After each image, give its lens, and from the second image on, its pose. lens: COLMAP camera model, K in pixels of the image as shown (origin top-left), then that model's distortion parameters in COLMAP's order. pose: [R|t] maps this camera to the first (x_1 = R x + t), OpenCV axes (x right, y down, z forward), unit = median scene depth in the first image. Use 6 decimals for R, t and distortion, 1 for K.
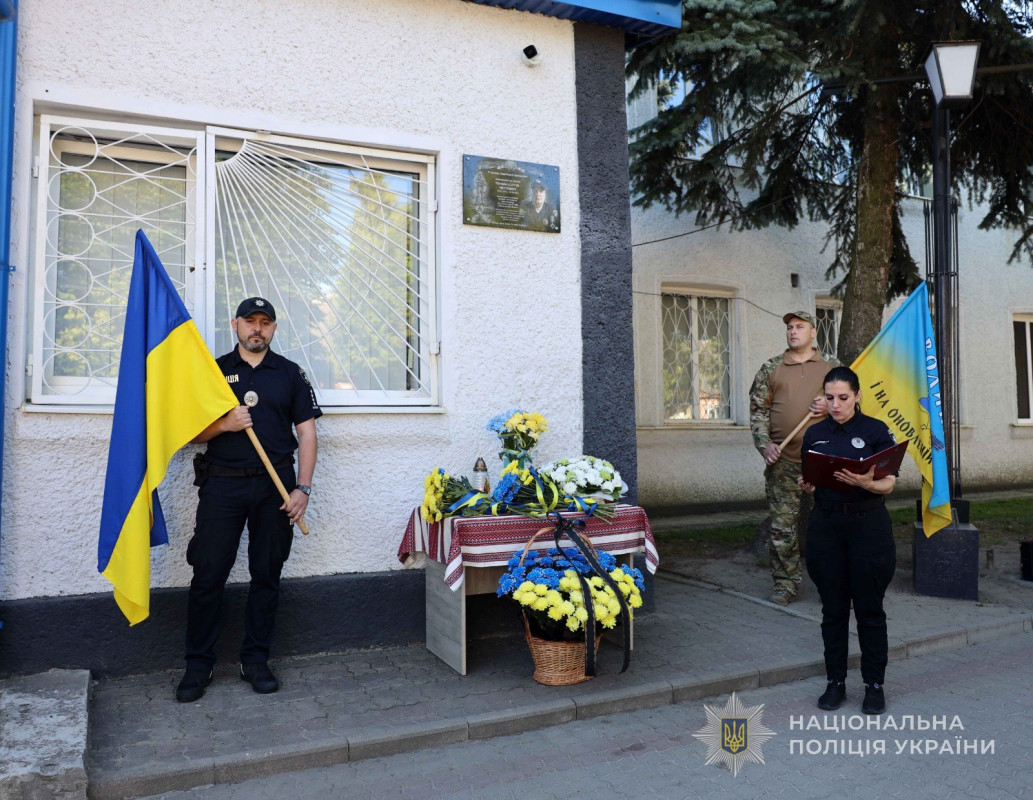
lens RADIAL K [[892.2, 0, 576.6], [0, 892.2, 401.3], [0, 0, 1]] dist [-0.108999, 0.085570]
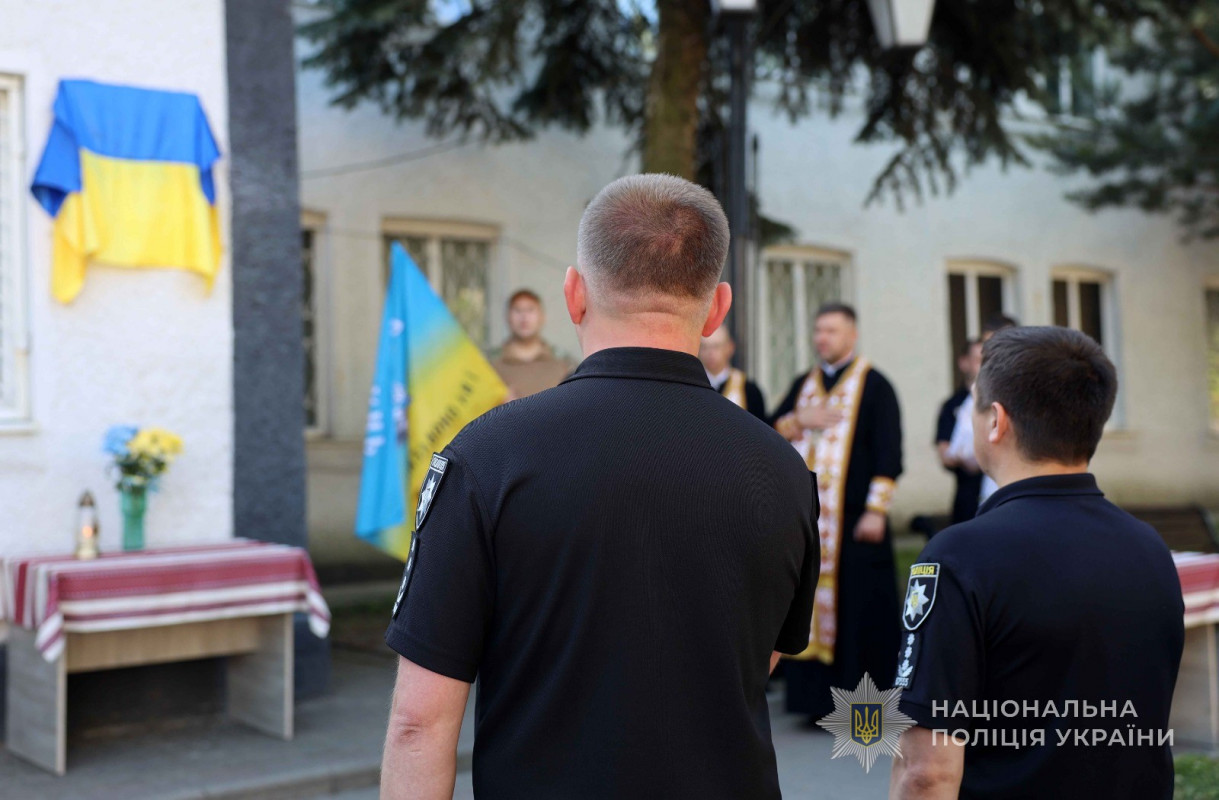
lens RADIAL K [[1649.1, 0, 555.4], [0, 1649.1, 373.7], [0, 0, 1]] dist [0.231210, -0.536942]
pose [[0.986213, 0.000305, 0.165478, 0.043056], [0.000989, 0.999970, -0.007738, -0.021243], [-0.165476, 0.007795, 0.986183, -0.415154]]
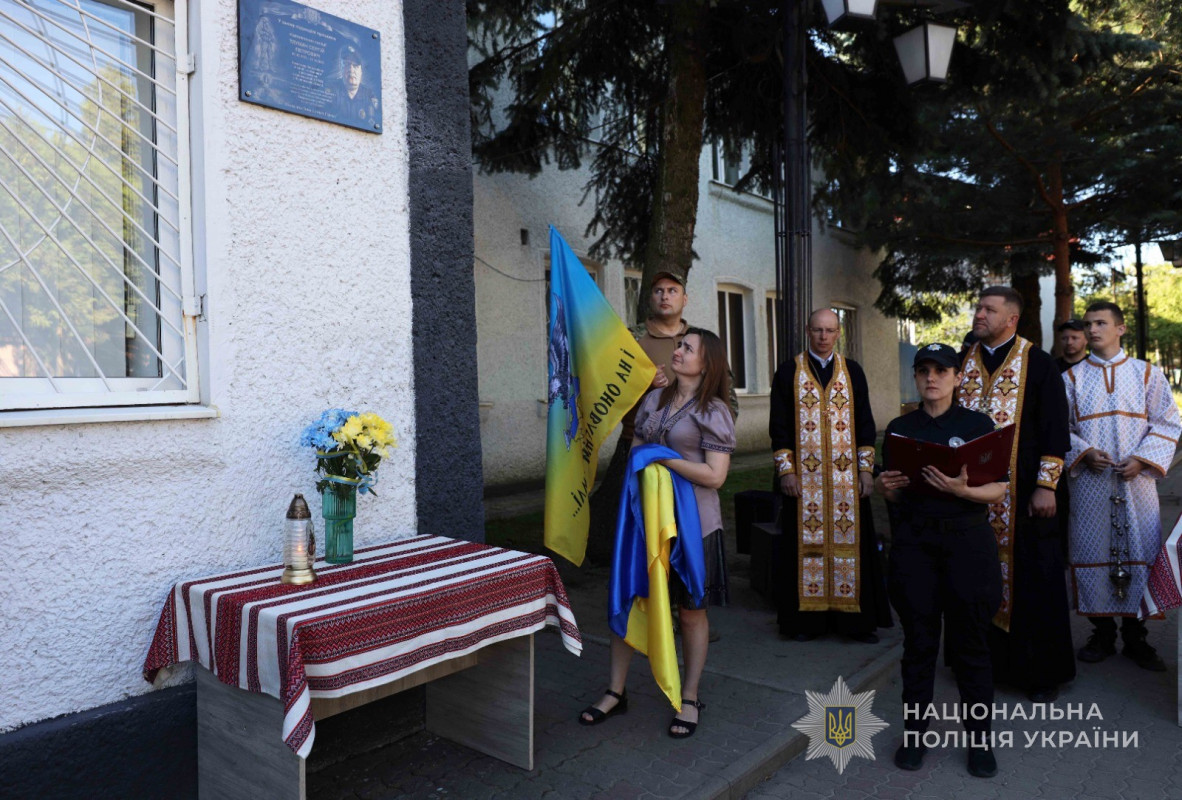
lens RADIAL K [[896.0, 0, 557.1], [0, 896.0, 393.8], [0, 0, 1]] dist [-0.087820, 0.088662]
pose [[0.922525, -0.009955, 0.385810, -0.155810], [-0.003129, 0.999441, 0.033270, -0.020970], [-0.385926, -0.031900, 0.921978, 0.347289]]
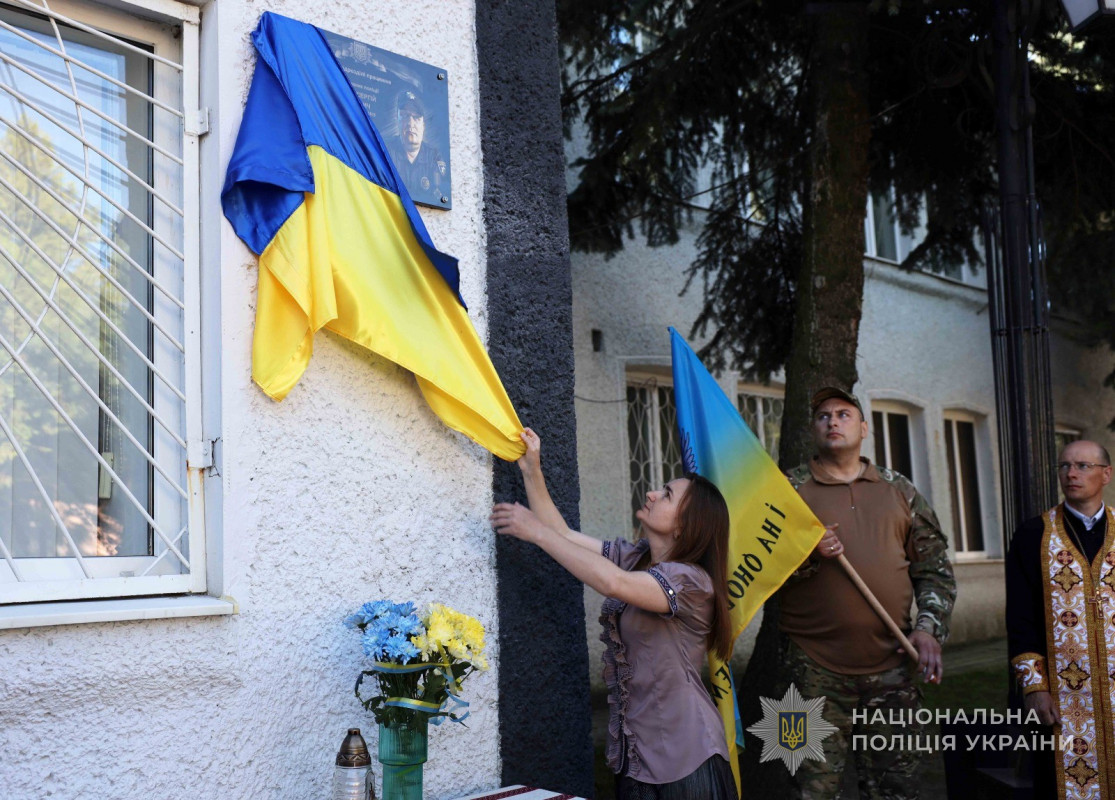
lens RADIAL K [[1271.1, 0, 495.1], [0, 1271.1, 399.8], [0, 0, 1]] dist [0.010680, 0.028593]
pose [[0.954989, 0.023222, 0.295731, -0.195219], [0.003858, 0.995874, -0.090660, -0.029426], [-0.296616, 0.087720, 0.950959, 0.370018]]
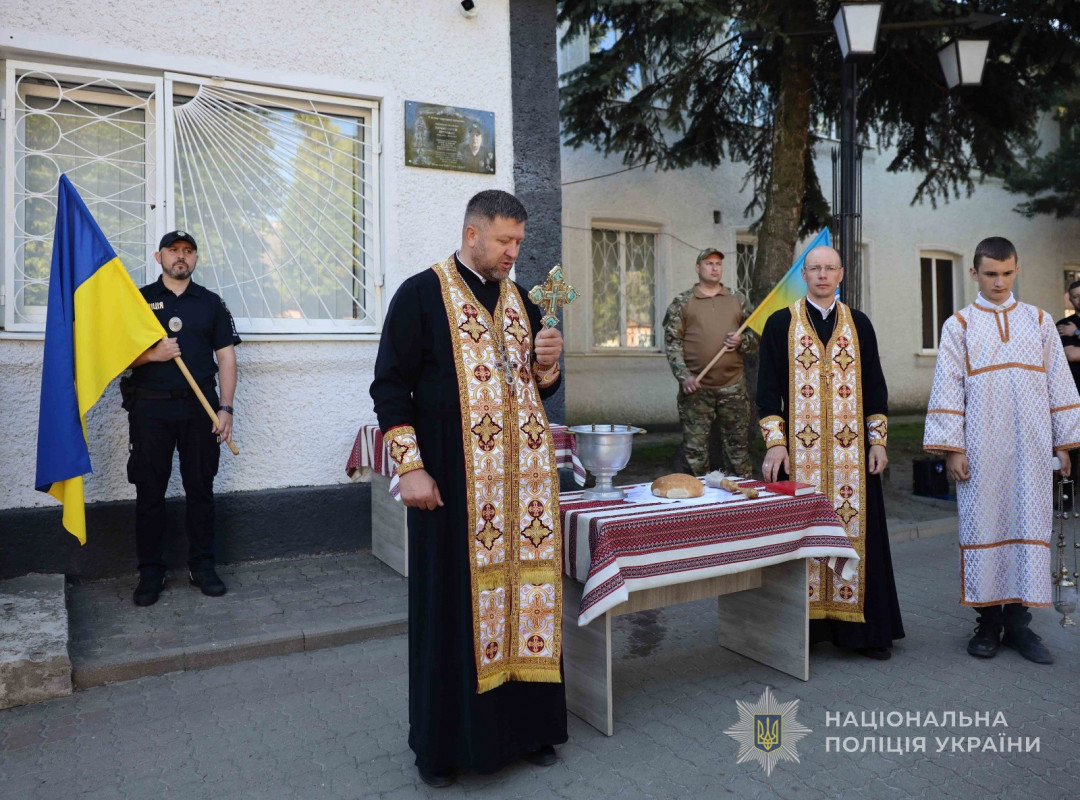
lens RADIAL K [[855.8, 0, 543.2], [0, 855.8, 371.2], [0, 0, 1]] dist [-0.099238, 0.077957]
pose [[0.999349, 0.003571, 0.035905, 0.004030], [-0.005332, 0.998781, 0.049065, -0.001260], [-0.035686, -0.049225, 0.998150, -0.049318]]
